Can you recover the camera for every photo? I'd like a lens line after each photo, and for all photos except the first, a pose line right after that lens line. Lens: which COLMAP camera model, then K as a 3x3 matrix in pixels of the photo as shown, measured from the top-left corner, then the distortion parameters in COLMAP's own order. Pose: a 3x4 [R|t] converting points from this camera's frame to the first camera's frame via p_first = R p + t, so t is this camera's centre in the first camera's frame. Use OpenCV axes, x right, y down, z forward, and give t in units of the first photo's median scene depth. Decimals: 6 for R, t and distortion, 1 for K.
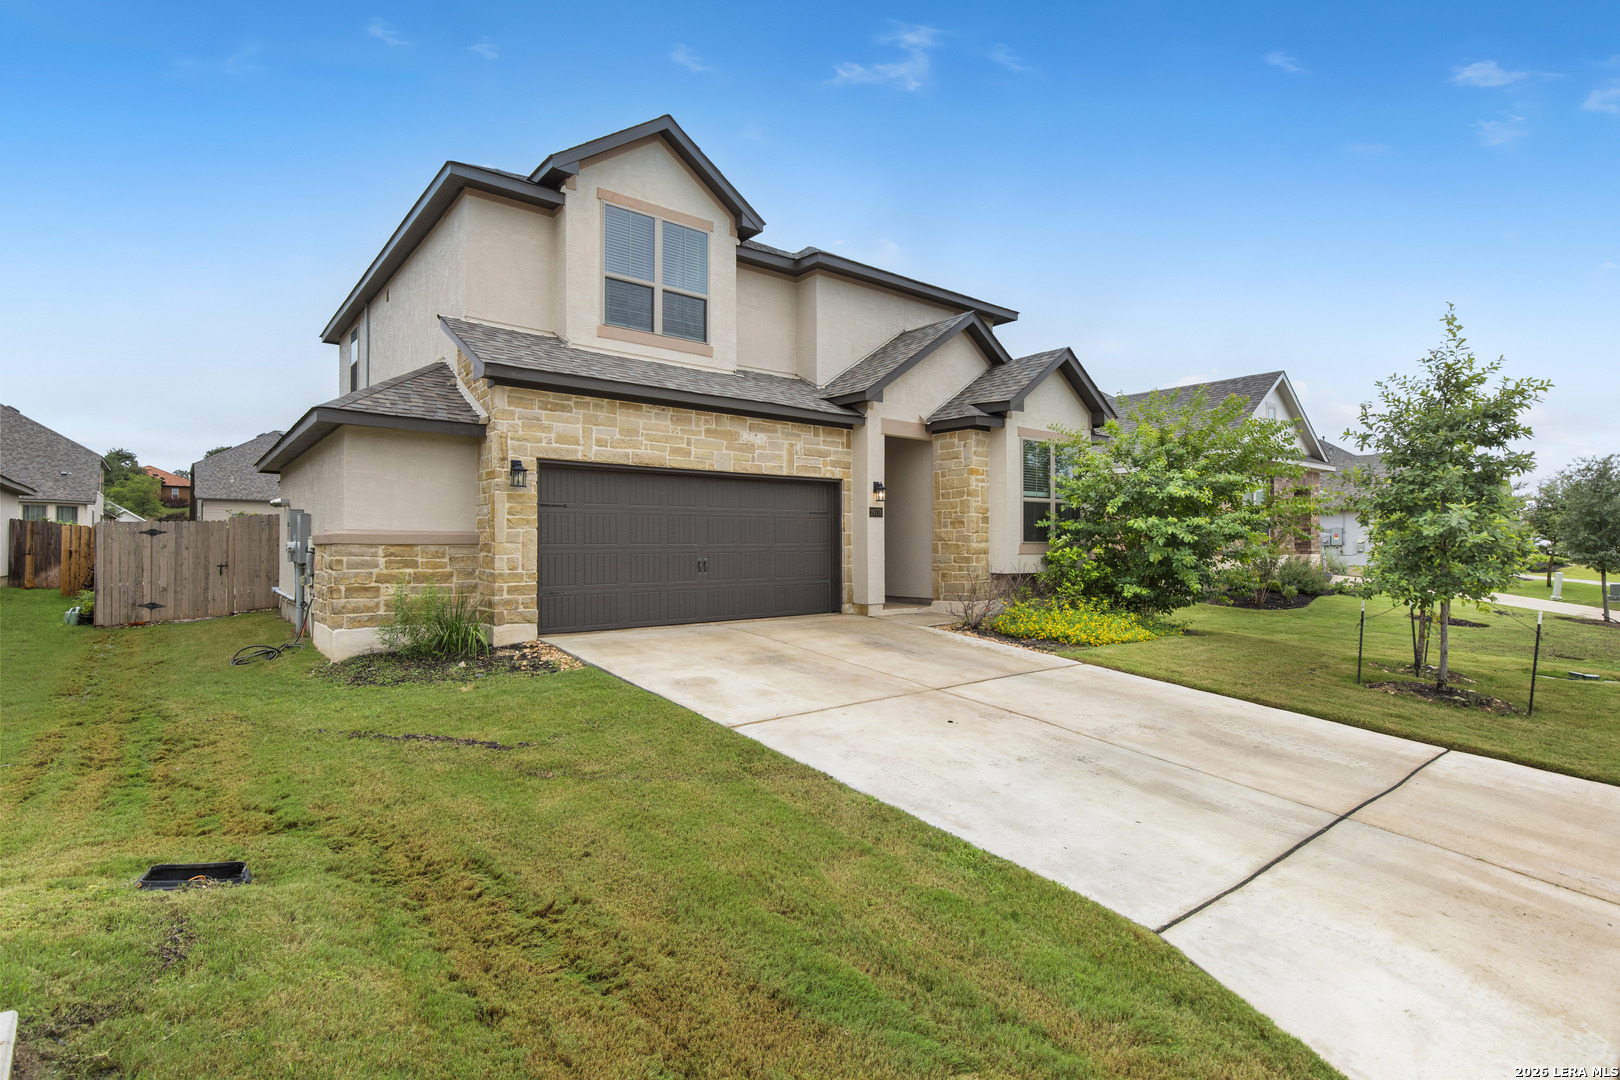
lens RADIAL K [[789.4, 0, 810.0], [0, 789.4, 540.0], [0, 0, 1]] dist [-0.002955, -0.000163]
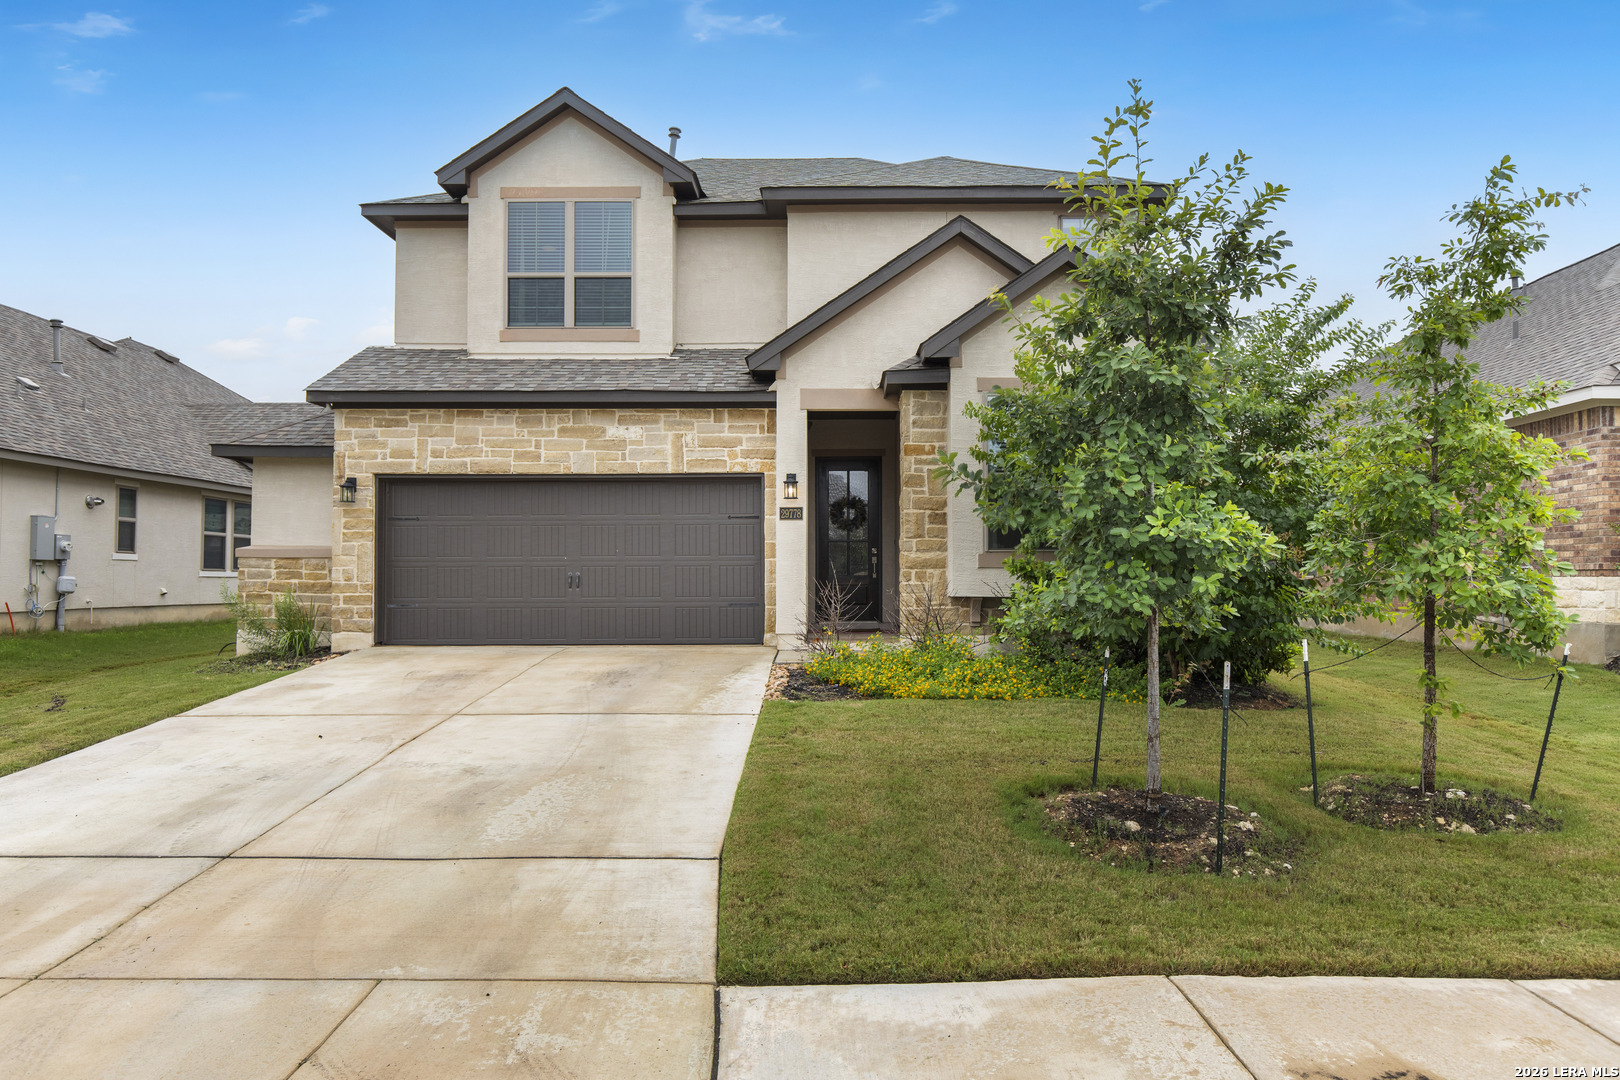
lens RADIAL K [[1104.3, 0, 810.0], [0, 1104.3, 540.0], [0, 0, 1]] dist [0.007820, 0.000991]
pose [[0.760573, -0.022976, -0.648845, 0.880594], [0.004323, 0.999531, -0.030327, 0.025586], [0.649238, 0.020261, 0.760316, 0.226587]]
